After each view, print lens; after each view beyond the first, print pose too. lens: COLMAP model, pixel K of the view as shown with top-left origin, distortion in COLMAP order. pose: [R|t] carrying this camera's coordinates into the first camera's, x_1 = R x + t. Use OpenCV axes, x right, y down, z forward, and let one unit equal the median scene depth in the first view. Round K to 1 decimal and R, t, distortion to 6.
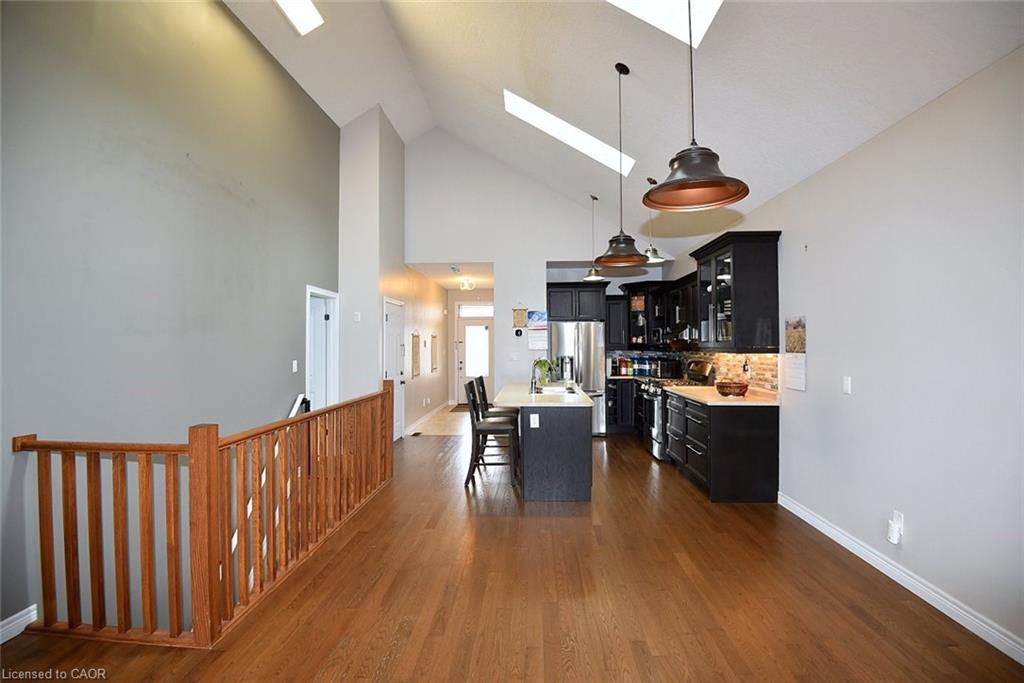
lens RADIAL K [[479.0, 0, 516.4], [0, 479.0, 336.9], [0, 0, 1]] dist [-0.046620, -0.000141]
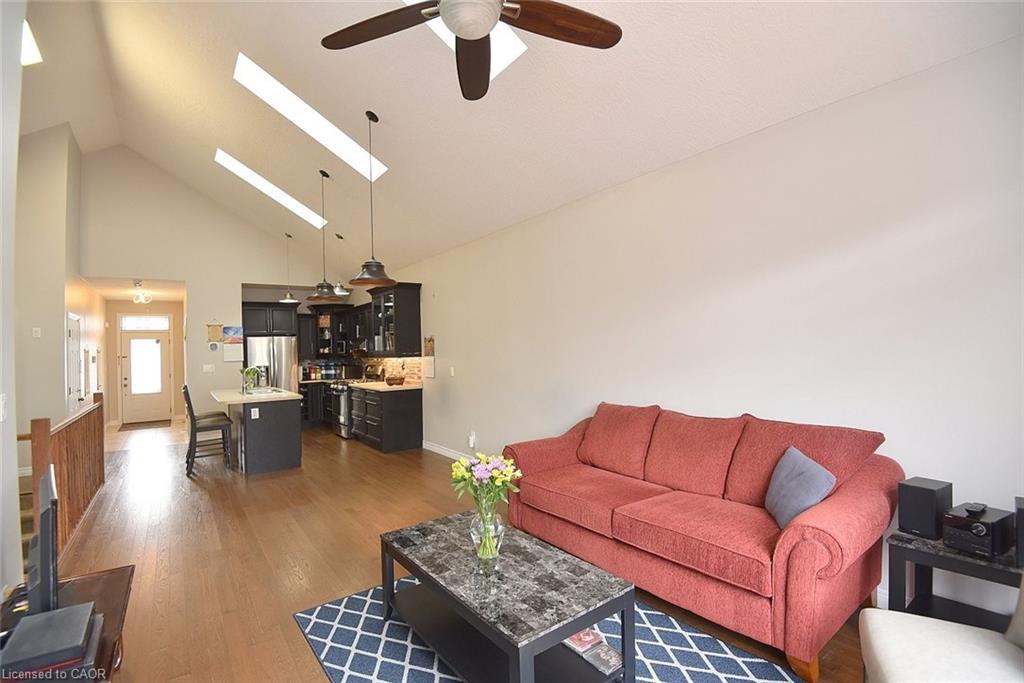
lens RADIAL K [[479.0, 0, 516.4], [0, 479.0, 336.9], [0, 0, 1]] dist [-0.046620, -0.000141]
pose [[0.787354, -0.005801, 0.616473, -0.127924], [0.018046, 0.999744, -0.013640, -0.003685], [-0.616236, 0.021864, 0.787258, -0.313566]]
